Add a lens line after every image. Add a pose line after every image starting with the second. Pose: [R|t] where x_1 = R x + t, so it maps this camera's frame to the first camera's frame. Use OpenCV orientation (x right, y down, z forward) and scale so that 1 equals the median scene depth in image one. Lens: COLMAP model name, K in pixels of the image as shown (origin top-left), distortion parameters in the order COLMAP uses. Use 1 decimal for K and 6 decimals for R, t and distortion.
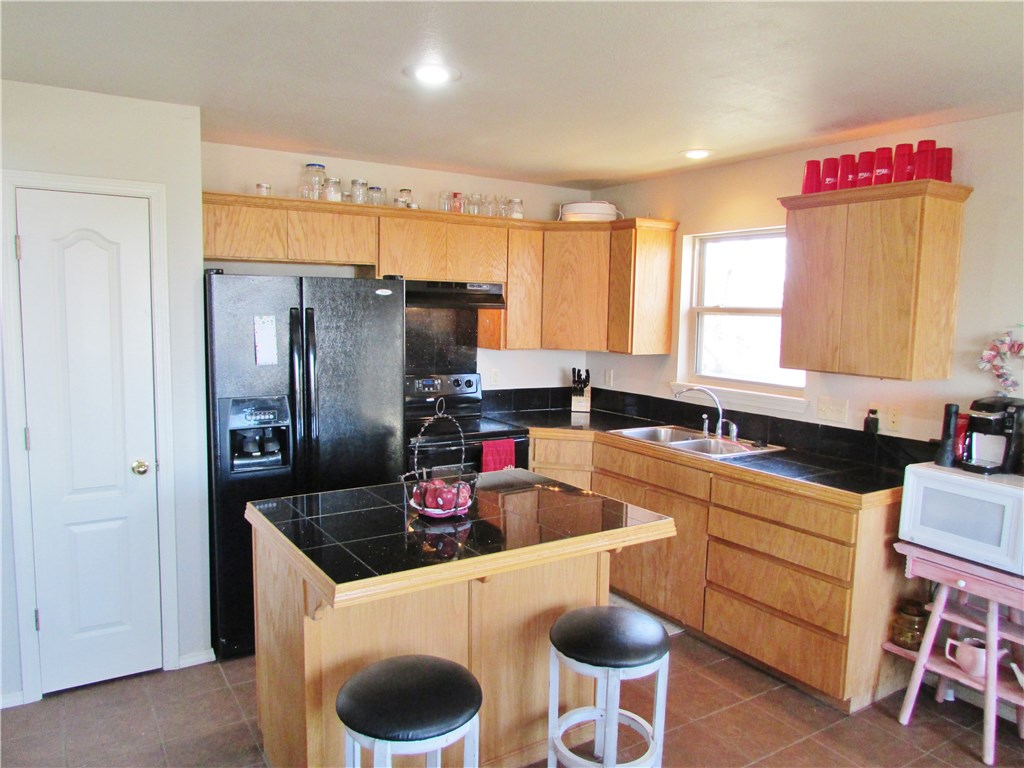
lens RADIAL K [[731.4, 0, 512.0], [0, 731.4, 384.0], [0, 0, 1]] dist [-0.030000, 0.011580]
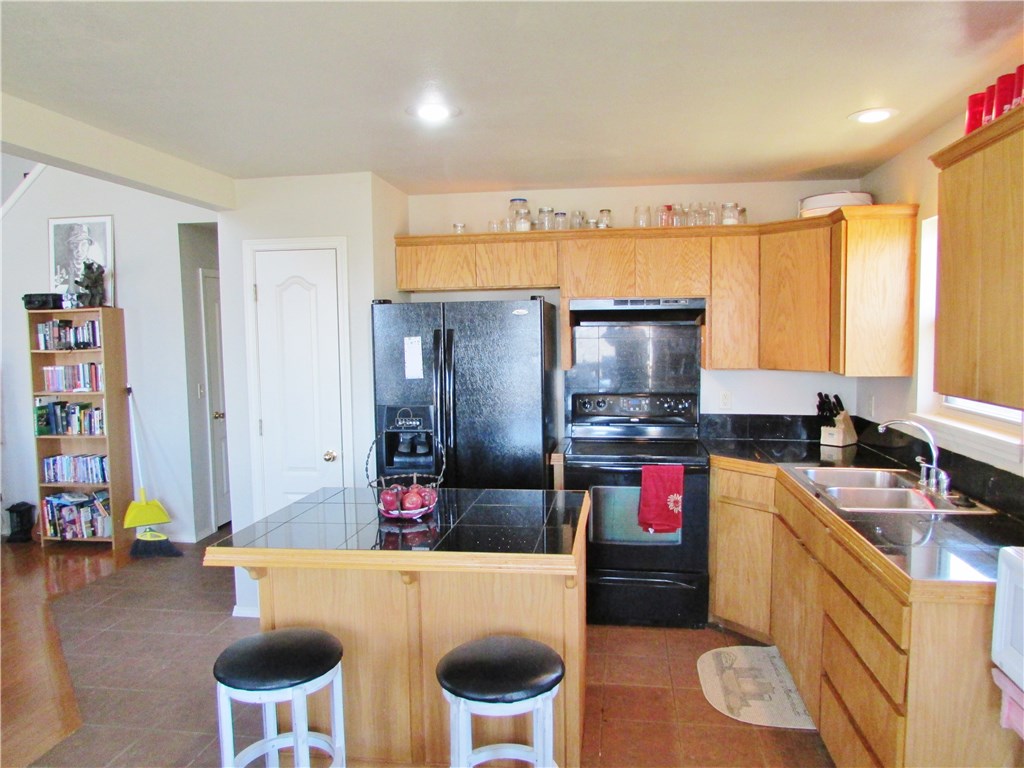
lens RADIAL K [[731.4, 0, 512.0], [0, 731.4, 384.0], [0, 0, 1]] dist [-0.030000, 0.011580]
pose [[0.757695, 0.018410, -0.652350, 0.443727], [-0.041629, 0.998930, -0.020161, -0.000150], [0.651280, 0.042432, 0.757650, 0.169064]]
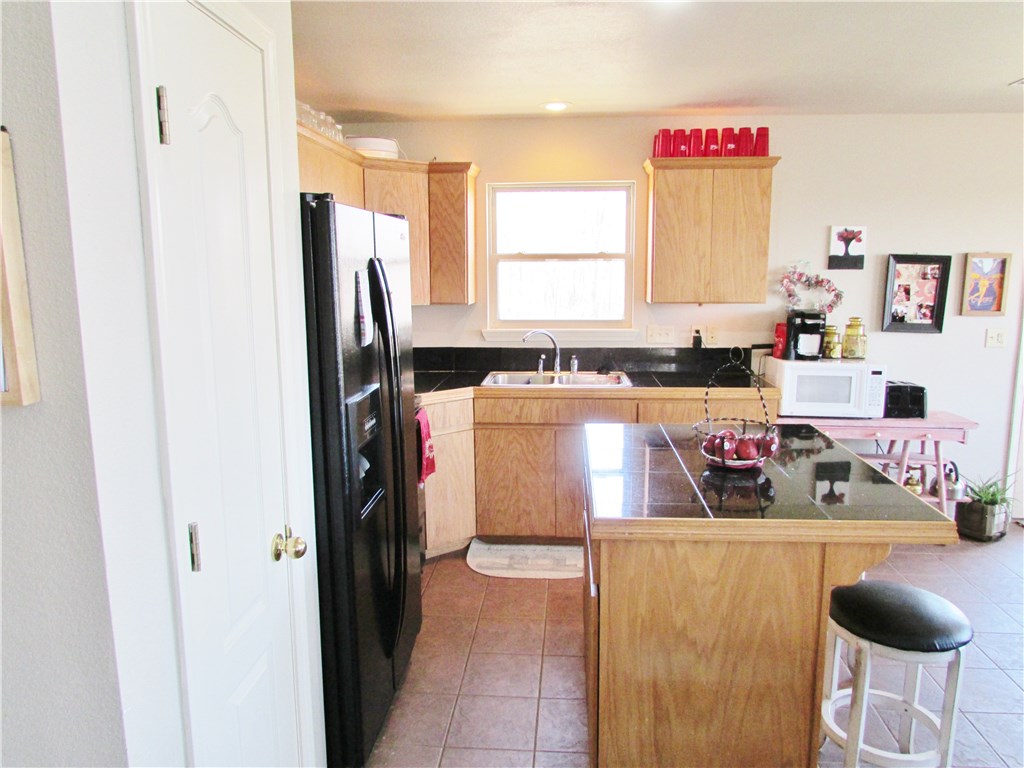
lens RADIAL K [[725.5, 0, 512.0], [0, 725.5, 384.0], [0, 0, 1]] dist [-0.065389, 0.001114]
pose [[0.604908, -0.150465, 0.781950, -0.617035], [0.103874, 0.988505, 0.109854, -0.038690], [-0.789491, 0.014773, 0.613584, 0.397269]]
